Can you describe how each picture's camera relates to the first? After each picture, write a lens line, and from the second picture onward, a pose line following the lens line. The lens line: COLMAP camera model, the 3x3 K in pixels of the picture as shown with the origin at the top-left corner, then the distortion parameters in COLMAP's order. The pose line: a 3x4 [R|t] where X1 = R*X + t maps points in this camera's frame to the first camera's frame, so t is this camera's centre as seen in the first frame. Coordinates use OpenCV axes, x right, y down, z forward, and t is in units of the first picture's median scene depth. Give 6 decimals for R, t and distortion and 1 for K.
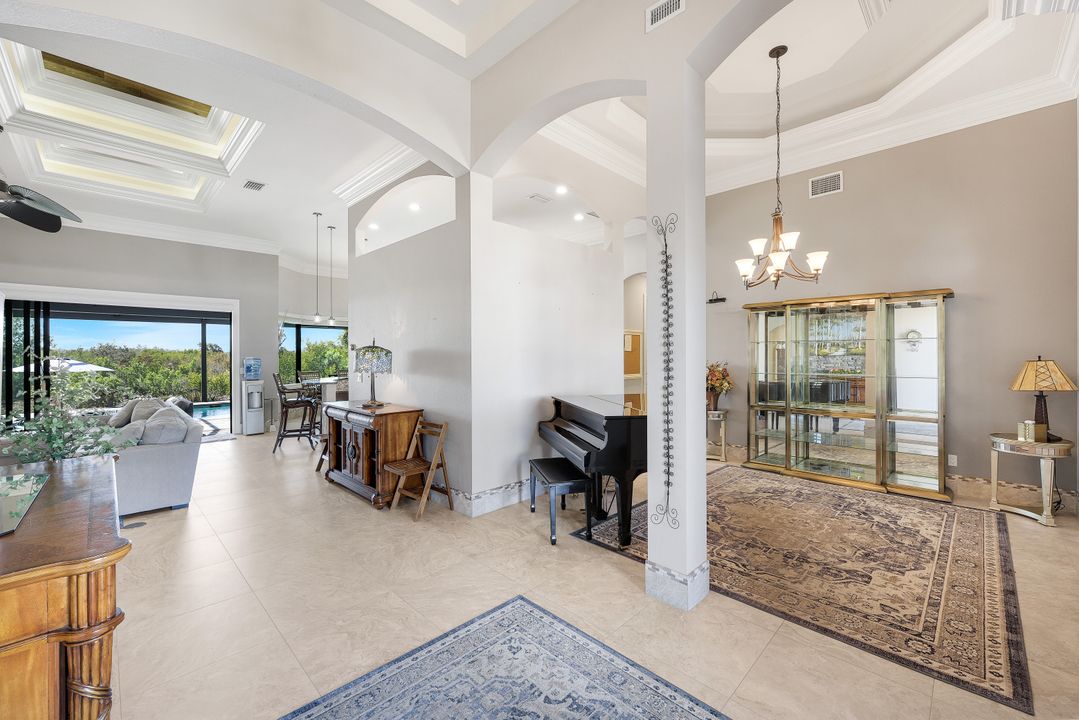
lens RADIAL K [[440.6, 0, 542.9], [0, 440.6, 351.5], [0, 0, 1]] dist [-0.000030, 0.000068]
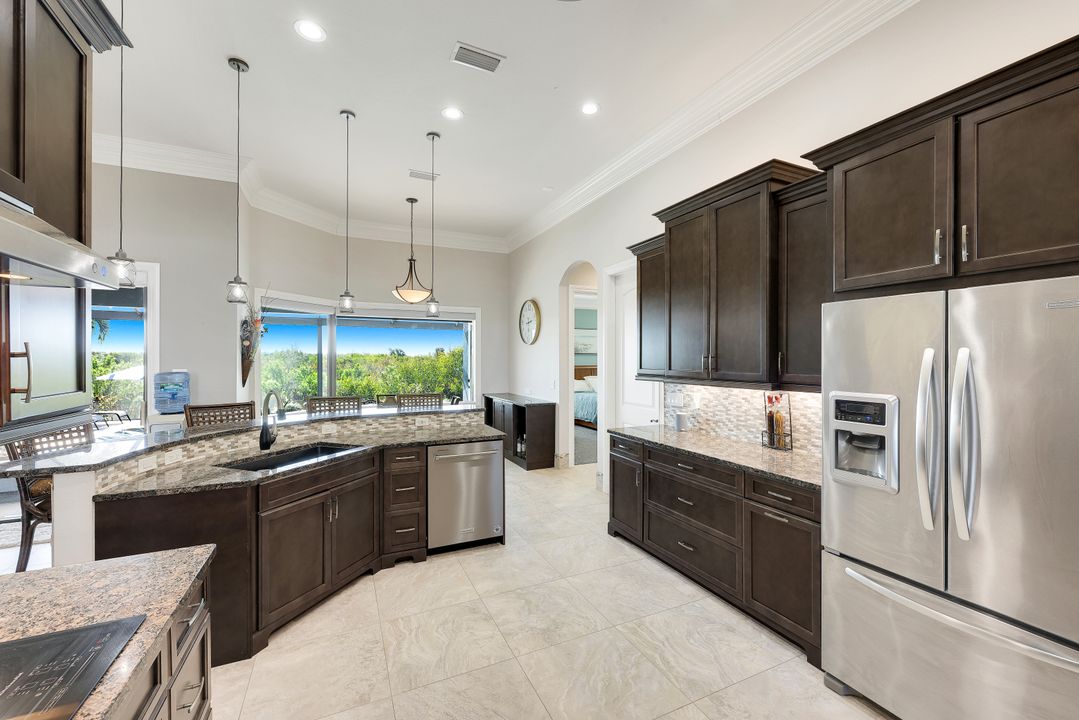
lens RADIAL K [[437.7, 0, 537.6], [0, 437.7, 358.5], [0, 0, 1]] dist [0.002464, 0.000112]
pose [[0.934781, 0.004180, -0.355199, -0.026884], [-0.001561, 0.999969, 0.007661, -0.003594], [0.355221, -0.006607, 0.934759, 0.309693]]
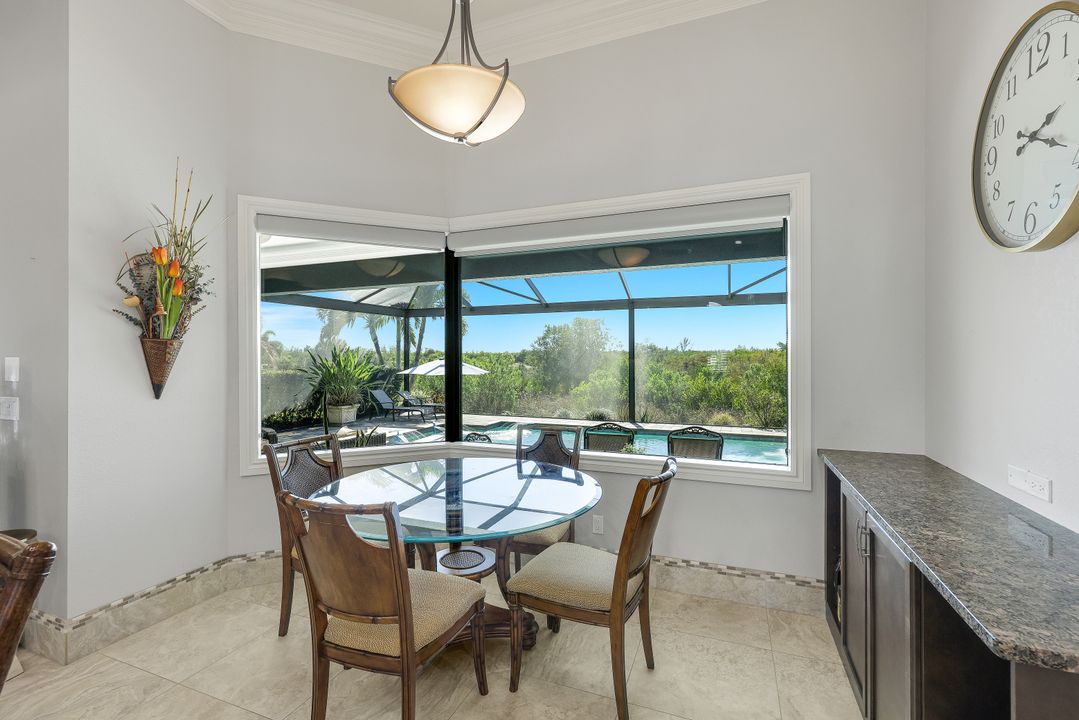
lens RADIAL K [[476.9, 0, 544.0], [0, 476.9, 355.5], [0, 0, 1]] dist [-0.000220, -0.000049]
pose [[0.394586, 0.001808, -0.918857, -0.135908], [0.006257, 0.999970, 0.004654, 0.005097], [0.918838, -0.007585, 0.394563, 0.574500]]
